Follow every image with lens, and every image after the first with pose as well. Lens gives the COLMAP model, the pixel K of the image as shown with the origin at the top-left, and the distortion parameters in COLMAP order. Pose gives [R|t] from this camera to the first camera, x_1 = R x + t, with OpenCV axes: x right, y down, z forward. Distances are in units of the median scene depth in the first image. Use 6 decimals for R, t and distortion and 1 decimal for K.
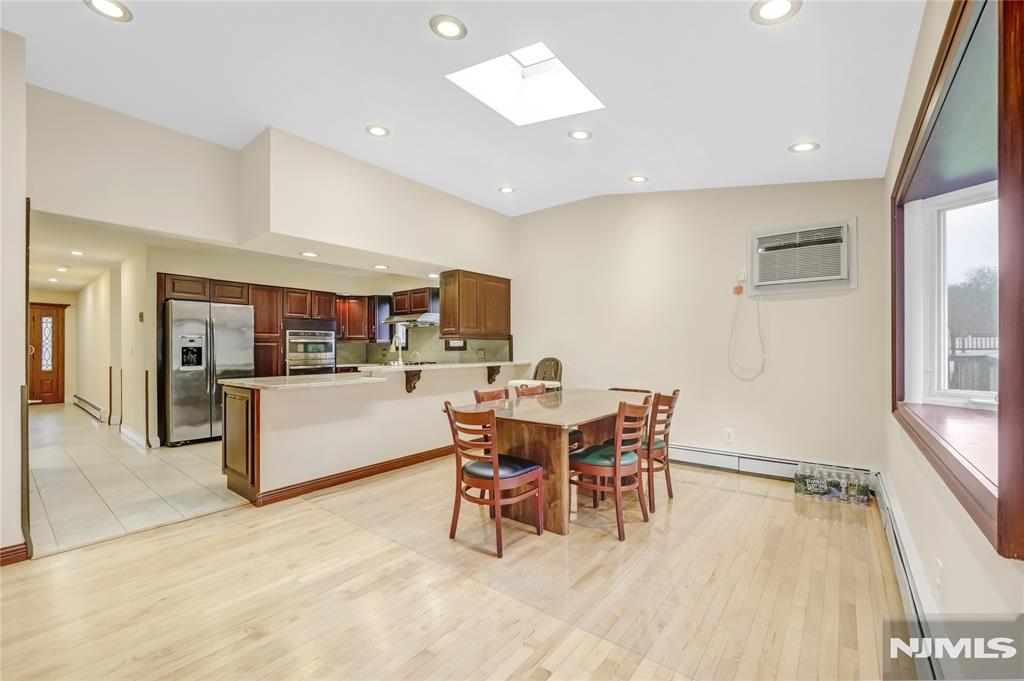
lens RADIAL K [[417.2, 0, 507.3], [0, 417.2, 345.8], [0, 0, 1]] dist [-0.002140, 0.000013]
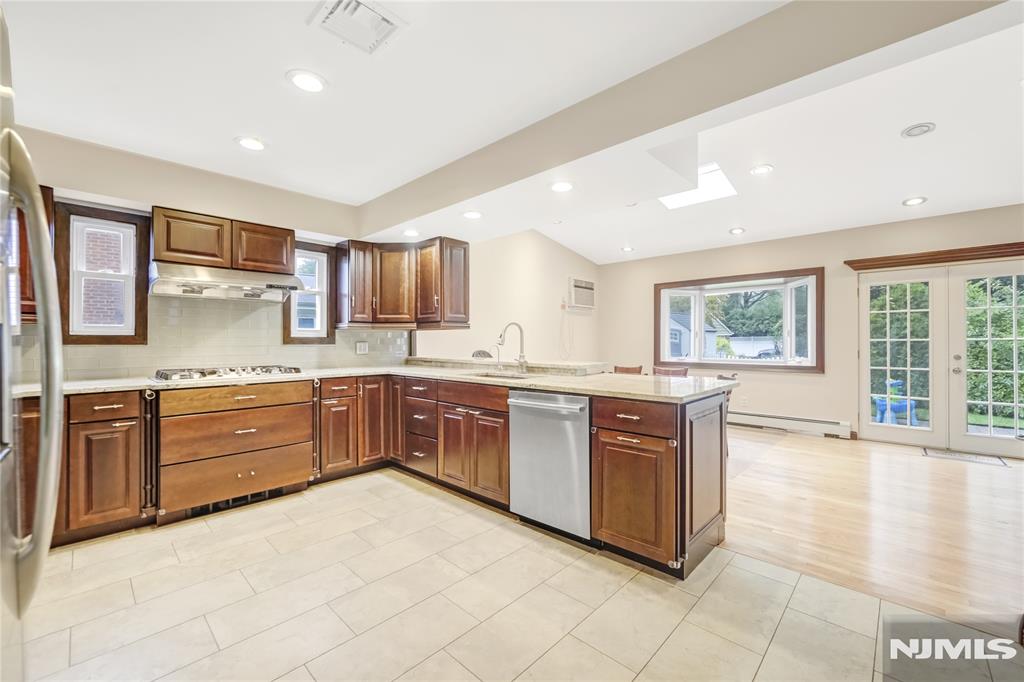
lens RADIAL K [[417.2, 0, 506.2], [0, 417.2, 342.7], [0, 0, 1]] dist [-0.002140, 0.000013]
pose [[0.094317, 0.004687, 0.995531, -1.132049], [-0.001261, 0.999989, -0.004589, 0.018465], [-0.995541, -0.000822, 0.094321, 0.999579]]
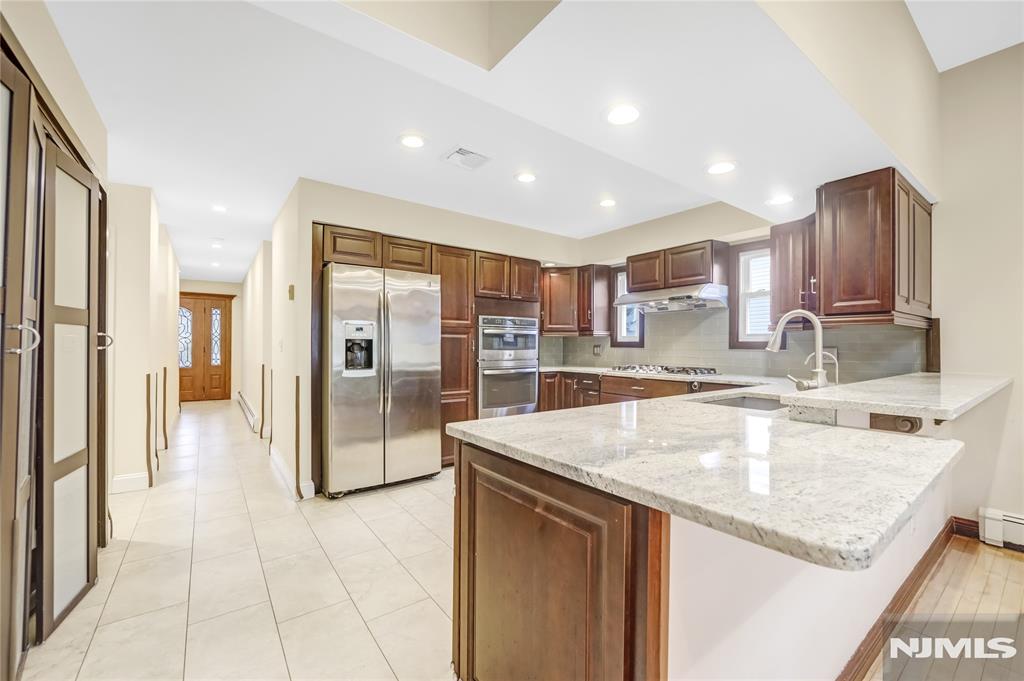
lens RADIAL K [[417.2, 0, 511.4], [0, 417.2, 342.2], [0, 0, 1]] dist [-0.002140, 0.000013]
pose [[0.966440, 0.006775, -0.256803, -0.324834], [-0.007345, 0.999972, -0.001260, 0.005643], [0.256787, 0.003103, 0.966463, 0.392859]]
